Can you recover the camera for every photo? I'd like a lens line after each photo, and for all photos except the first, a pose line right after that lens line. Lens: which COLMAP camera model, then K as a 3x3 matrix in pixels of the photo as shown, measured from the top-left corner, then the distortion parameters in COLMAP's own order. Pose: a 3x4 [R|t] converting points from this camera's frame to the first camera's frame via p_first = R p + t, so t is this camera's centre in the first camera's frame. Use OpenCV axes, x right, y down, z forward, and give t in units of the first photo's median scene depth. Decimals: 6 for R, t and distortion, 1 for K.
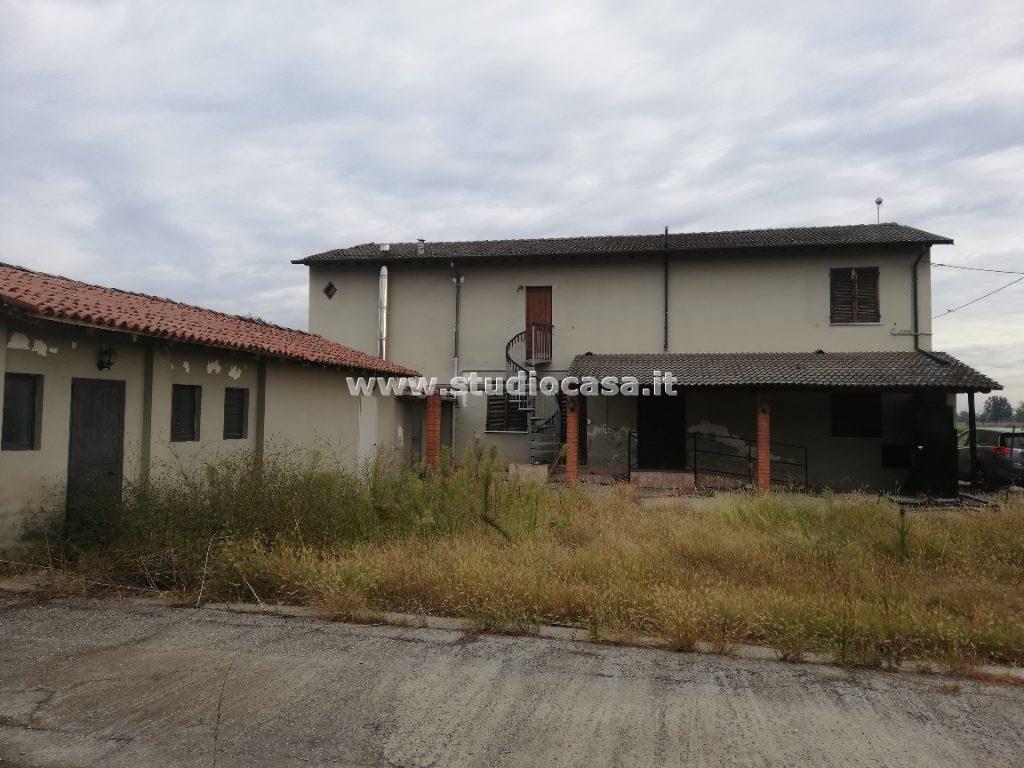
lens RADIAL K [[819.6, 0, 512.0], [0, 819.6, 384.0], [0, 0, 1]] dist [0.049272, -0.000435]
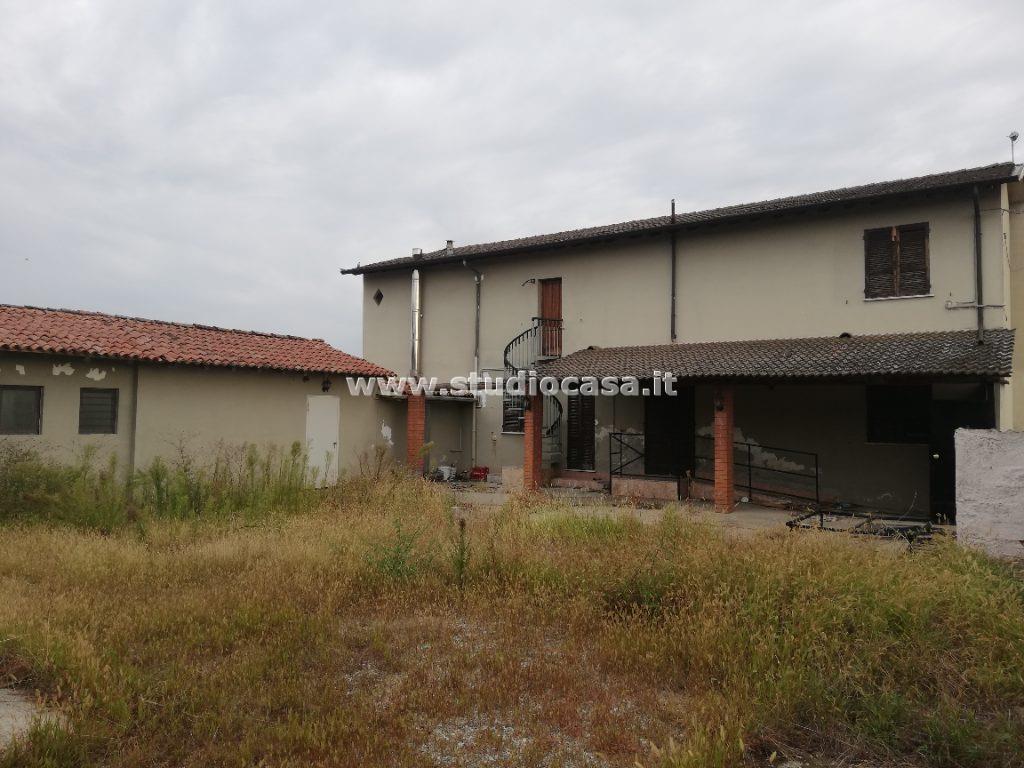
lens RADIAL K [[792.2, 0, 512.0], [0, 792.2, 384.0], [0, 0, 1]] dist [-0.008351, 0.058037]
pose [[0.910668, -0.017054, -0.412787, 0.378173], [0.014027, 0.999848, -0.010363, 0.011177], [0.412901, 0.003647, 0.910768, 0.159883]]
